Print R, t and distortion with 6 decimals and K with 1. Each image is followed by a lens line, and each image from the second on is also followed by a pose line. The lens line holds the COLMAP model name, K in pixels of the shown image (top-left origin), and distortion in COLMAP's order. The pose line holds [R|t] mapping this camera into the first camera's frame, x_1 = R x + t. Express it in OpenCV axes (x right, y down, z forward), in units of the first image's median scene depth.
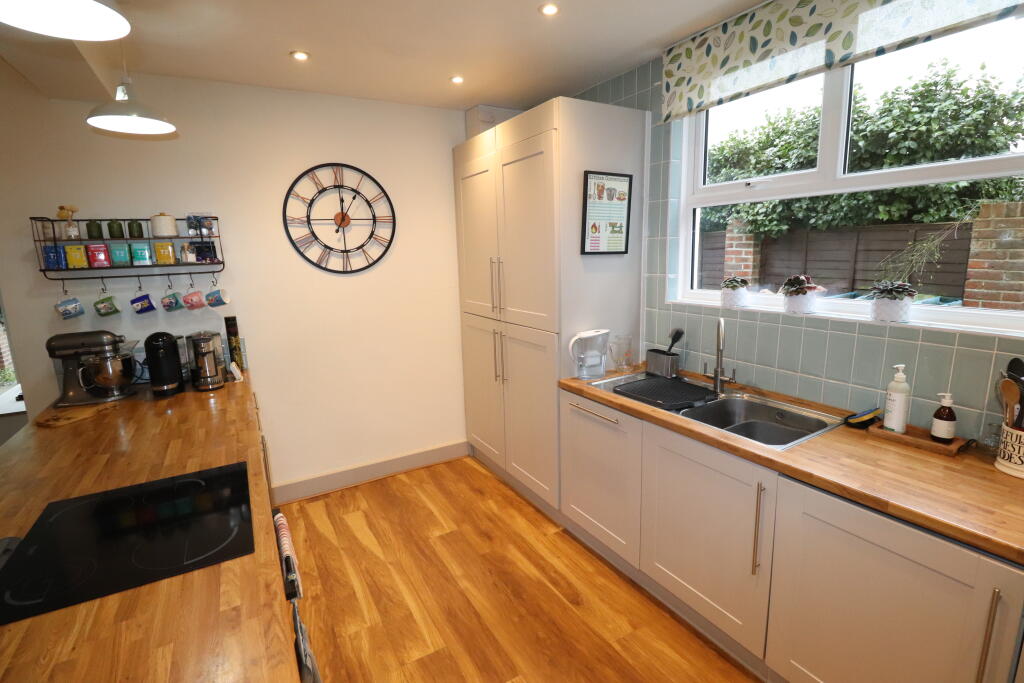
lens RADIAL K [[479.4, 0, 511.3], [0, 479.4, 339.2], [0, 0, 1]] dist [-0.019339, -0.001029]
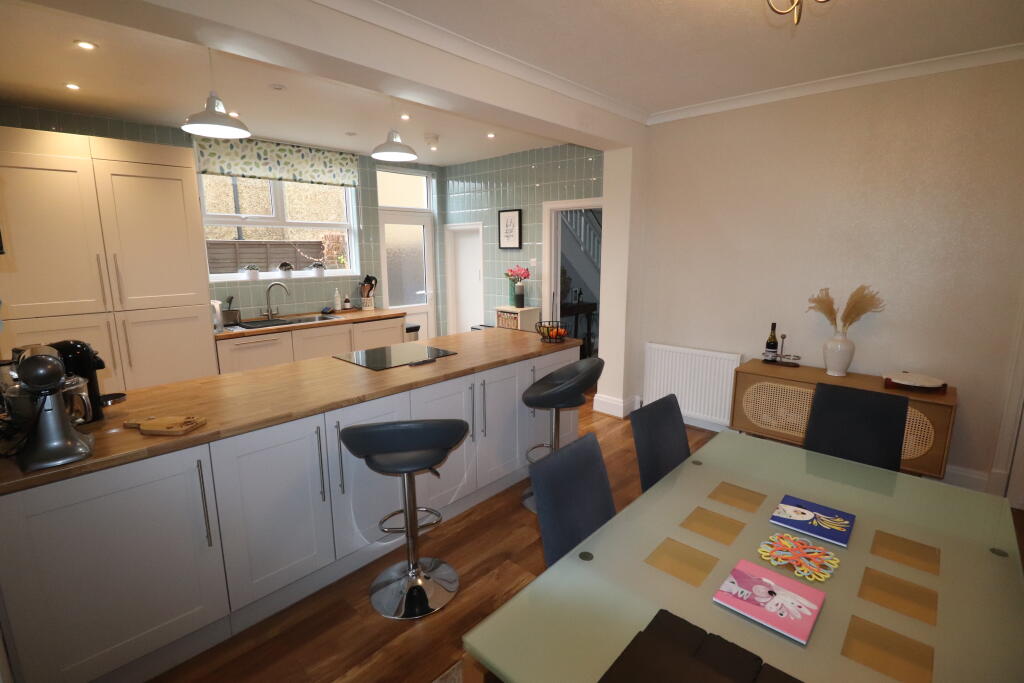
lens RADIAL K [[479.4, 0, 510.8], [0, 479.4, 339.9], [0, 0, 1]] dist [-0.019339, -0.001029]
pose [[-0.291896, -0.147825, 0.944957, -2.036048], [0.185575, 0.960456, 0.207573, -0.047064], [-0.938274, 0.235950, -0.252920, 0.662735]]
